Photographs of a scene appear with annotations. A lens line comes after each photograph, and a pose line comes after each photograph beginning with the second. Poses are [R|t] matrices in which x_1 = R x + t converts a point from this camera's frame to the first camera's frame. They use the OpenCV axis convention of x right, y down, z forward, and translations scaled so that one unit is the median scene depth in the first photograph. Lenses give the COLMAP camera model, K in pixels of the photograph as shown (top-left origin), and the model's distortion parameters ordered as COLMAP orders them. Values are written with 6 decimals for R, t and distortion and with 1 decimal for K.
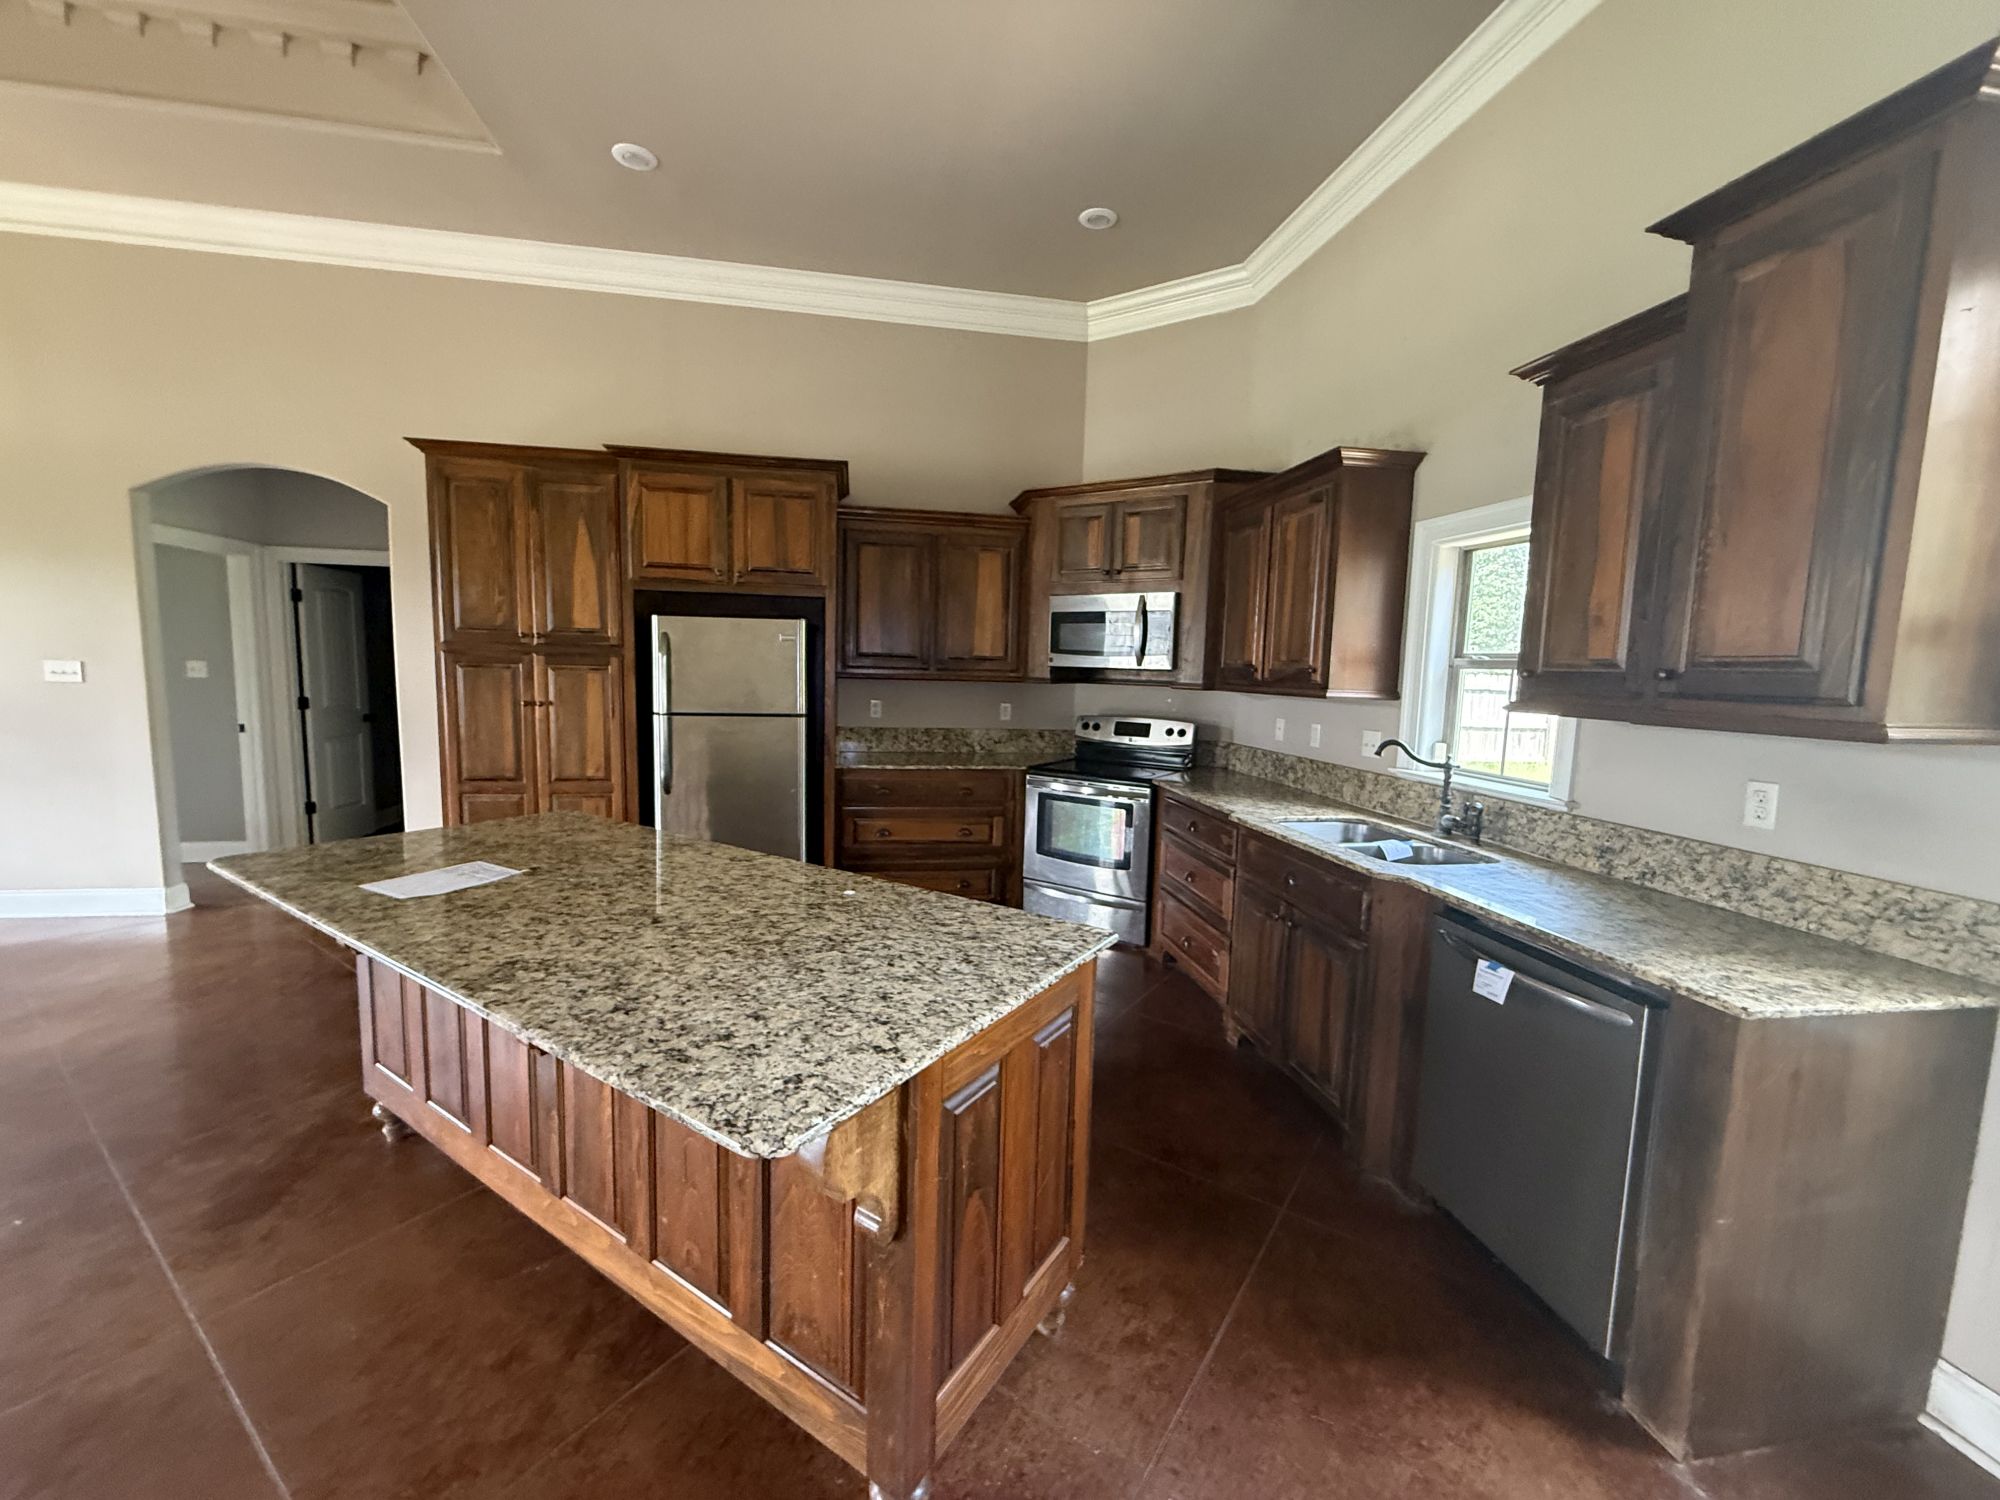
lens RADIAL K [[797.4, 0, 991.8], [0, 797.4, 750.2], [0, 0, 1]] dist [-0.001436, 0.000030]
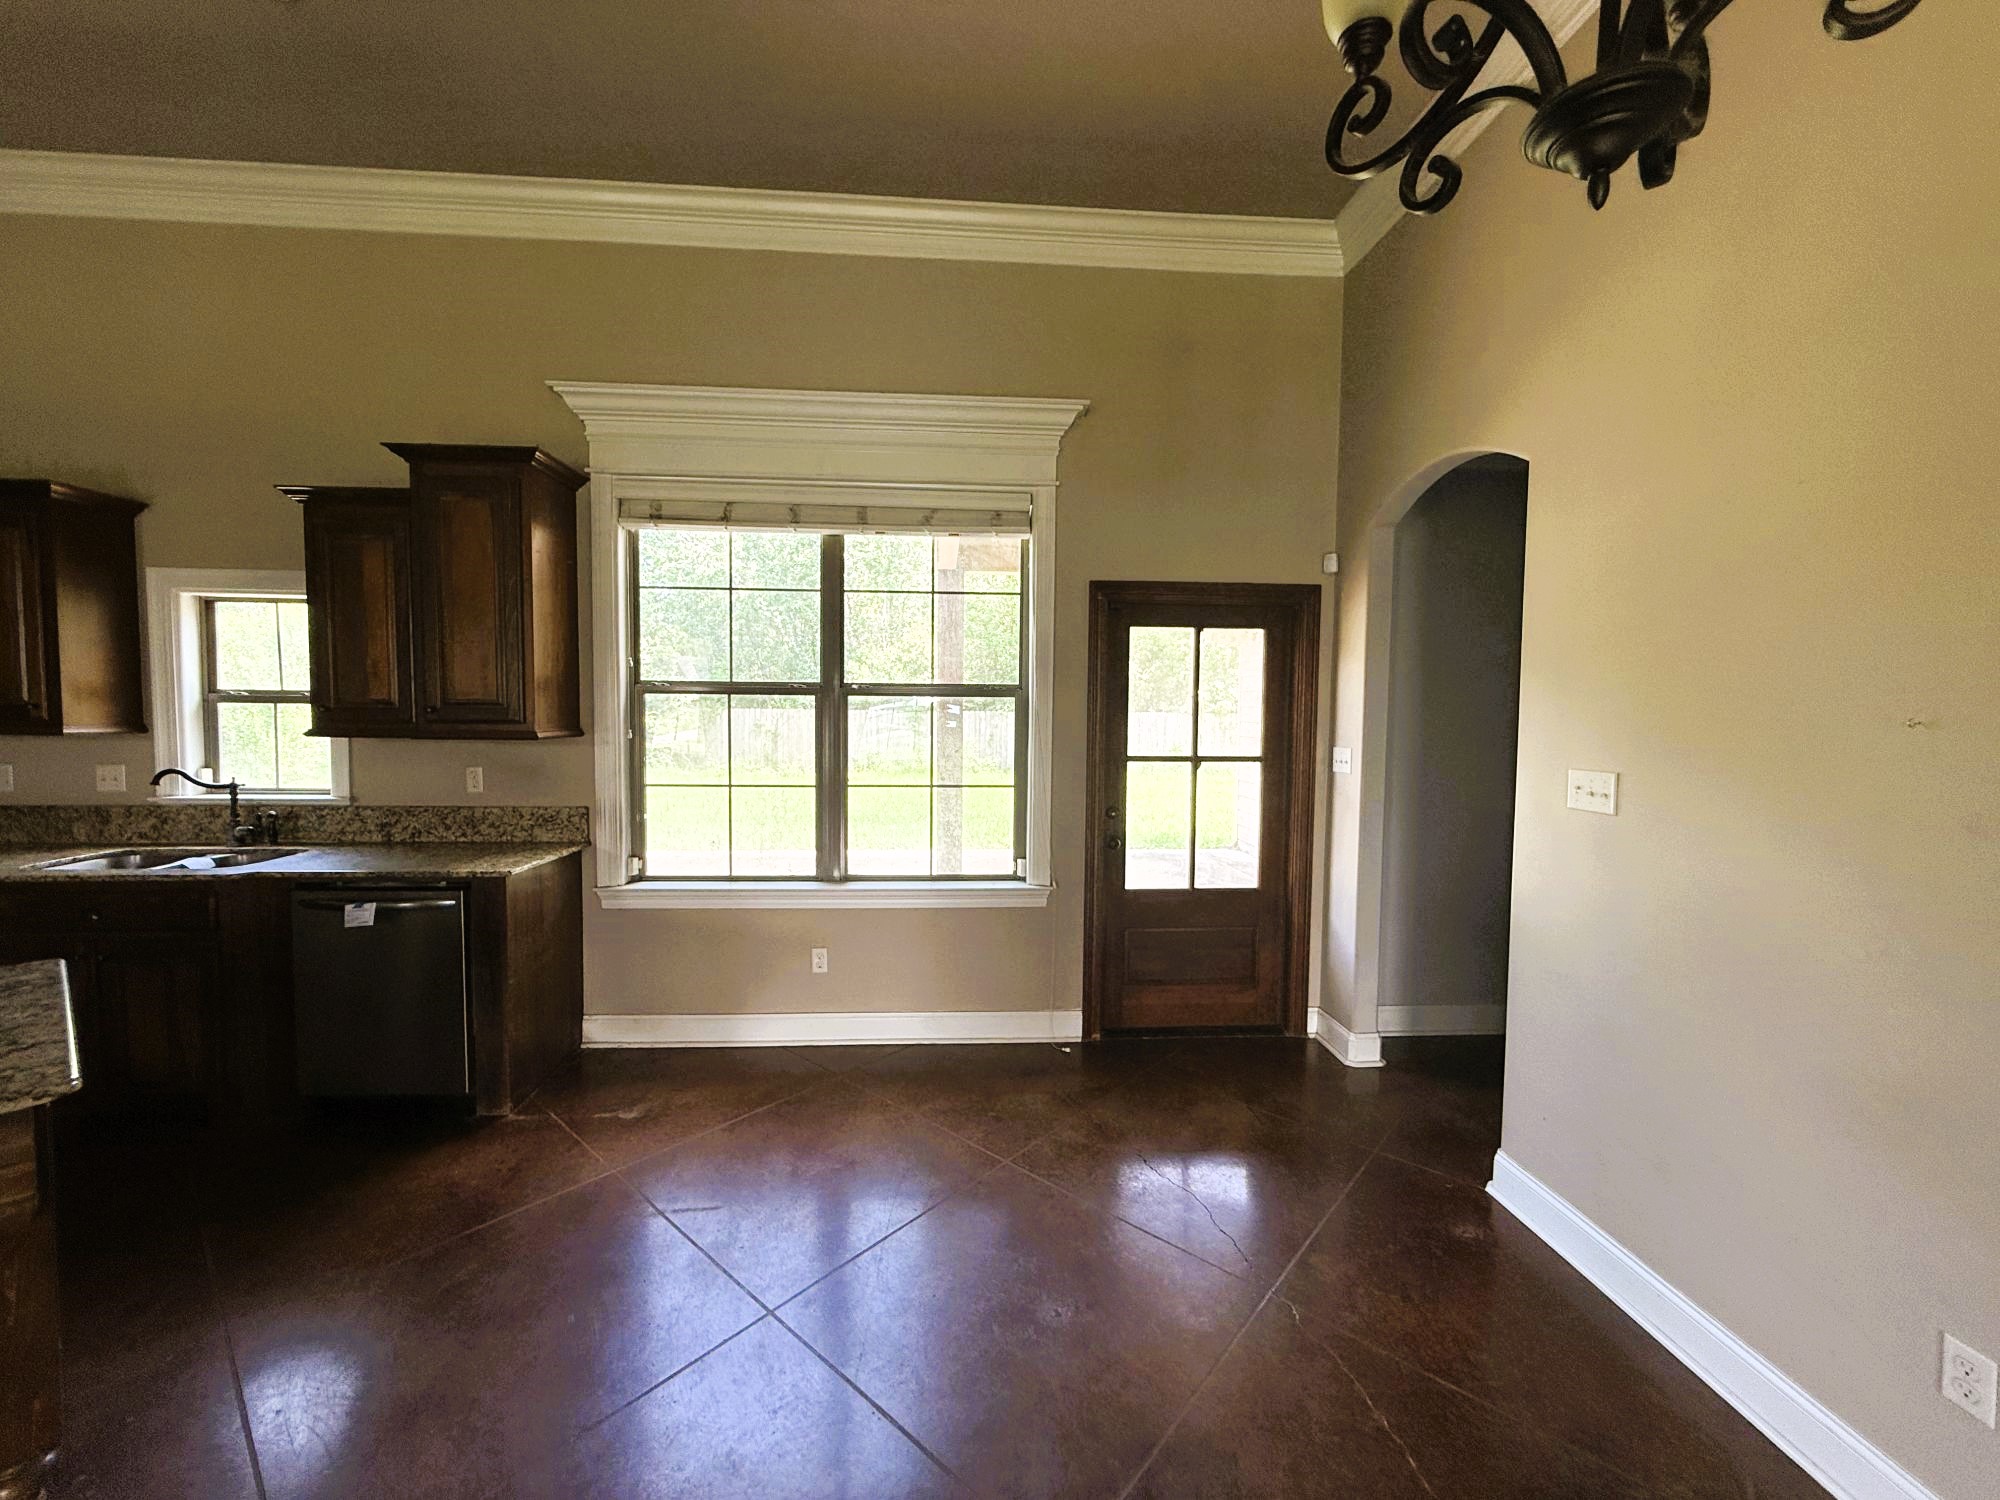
lens RADIAL K [[797.4, 0, 991.8], [0, 797.4, 750.2], [0, 0, 1]] dist [-0.001436, 0.000030]
pose [[0.106433, -0.074717, 0.991509, -0.481642], [0.096680, 0.993225, 0.064468, -0.000102], [-0.989609, 0.088998, 0.112935, -0.254549]]
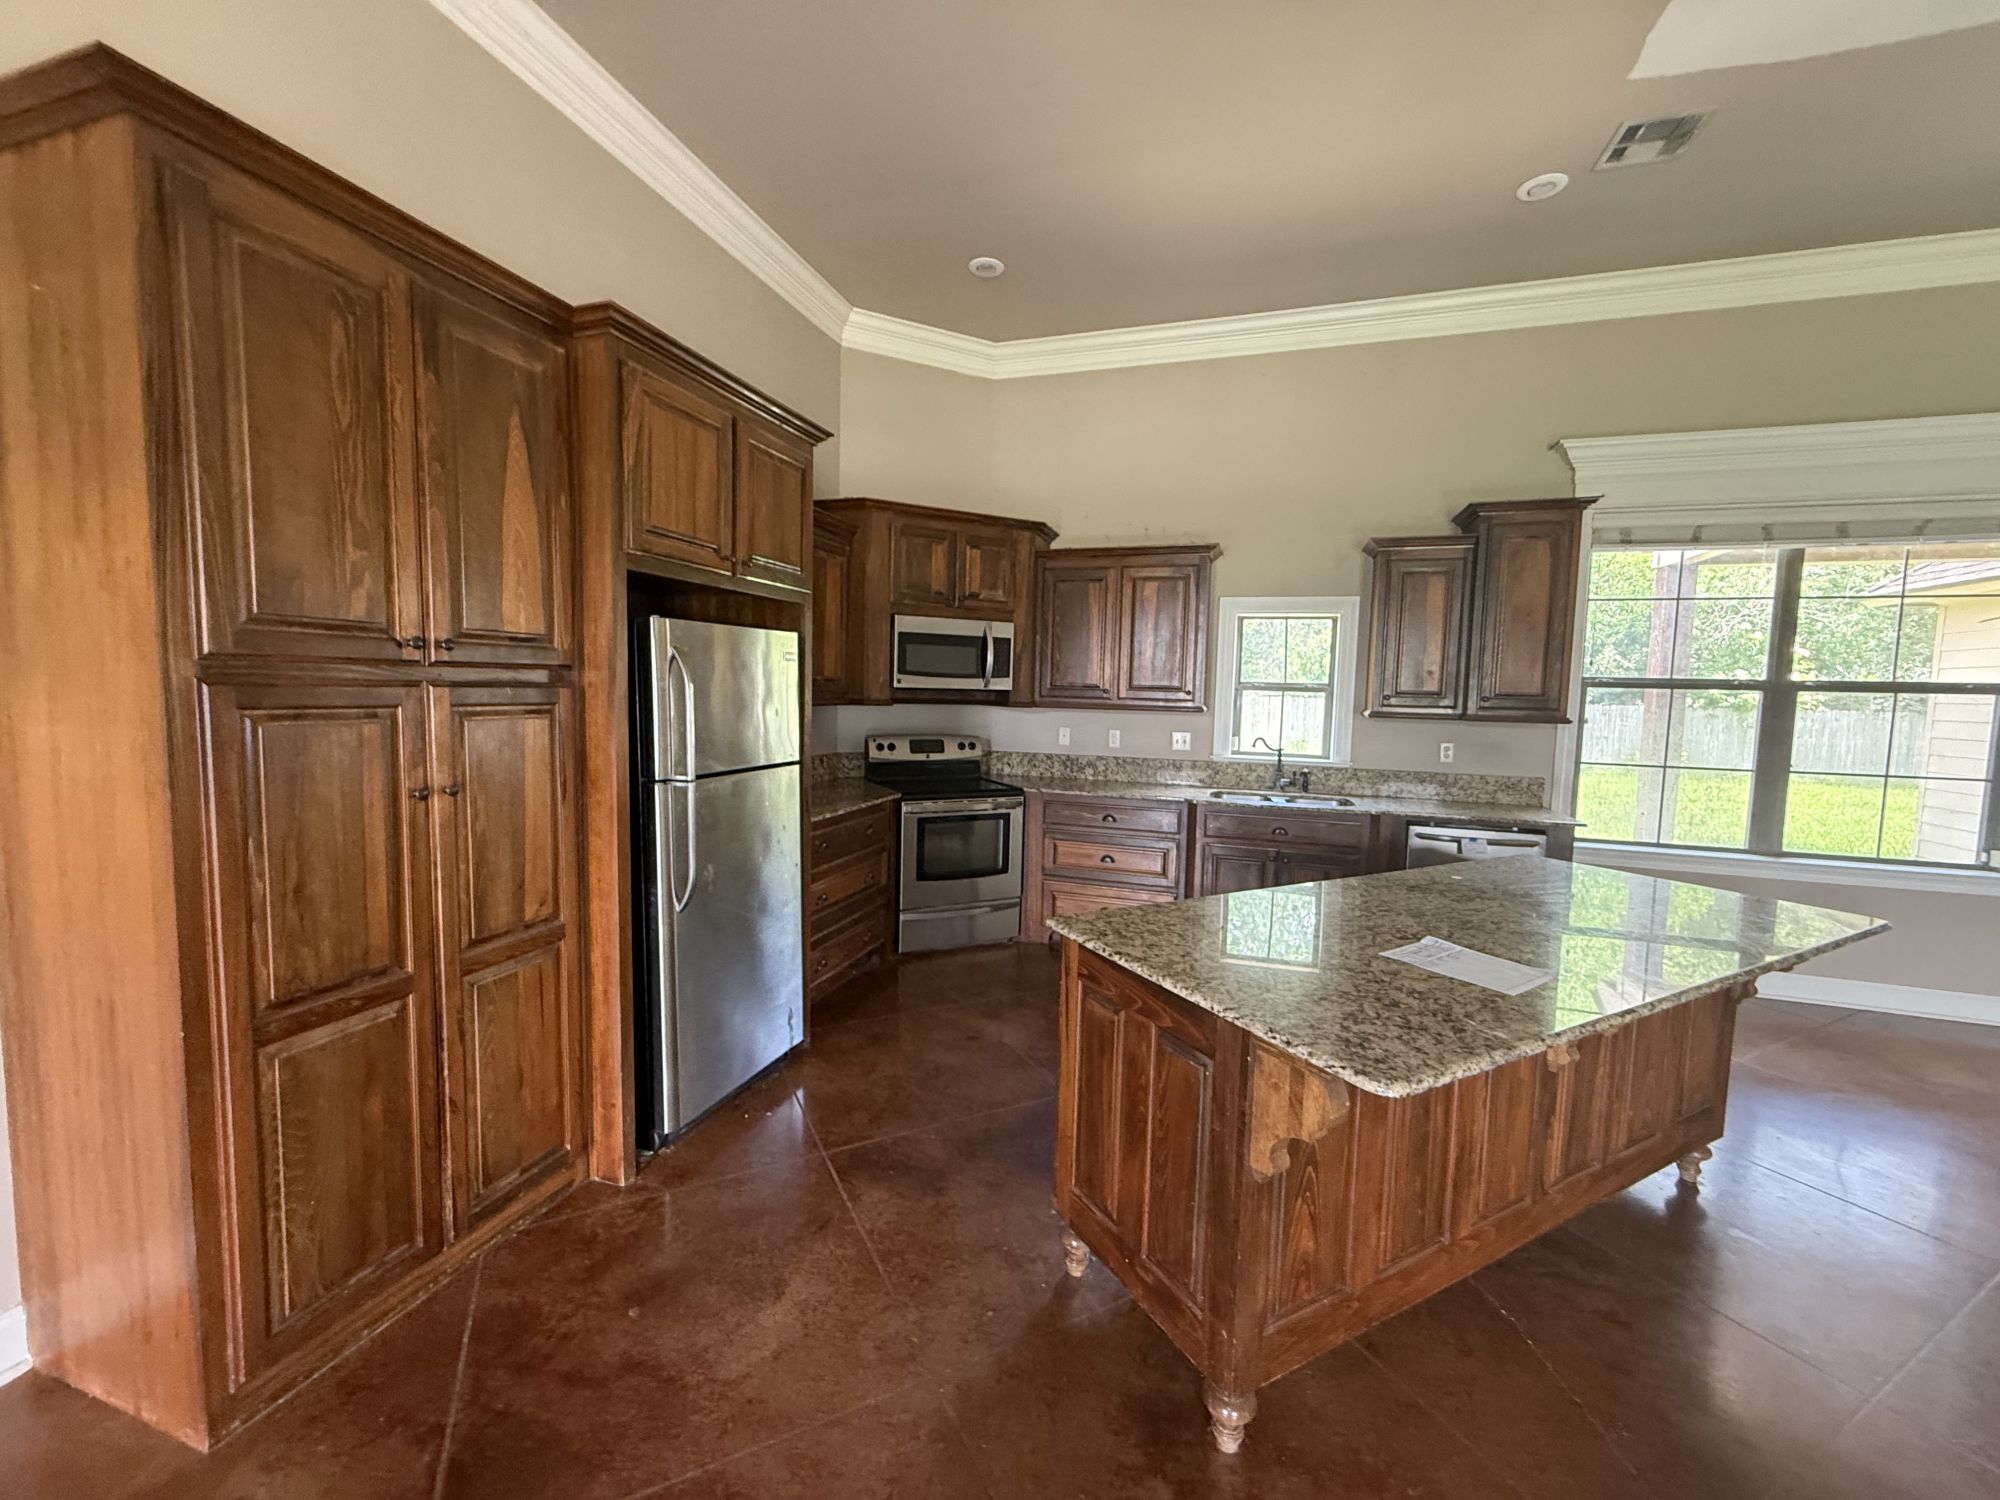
lens RADIAL K [[800.4, 0, 1000.0], [0, 800.4, 750.0], [0, 0, 1]] dist [-0.011995, 0.000041]
pose [[0.475447, -0.084967, 0.875632, -1.193179], [0.081396, 0.995304, 0.052384, -0.117377], [-0.875971, 0.046368, 0.480130, 0.719466]]
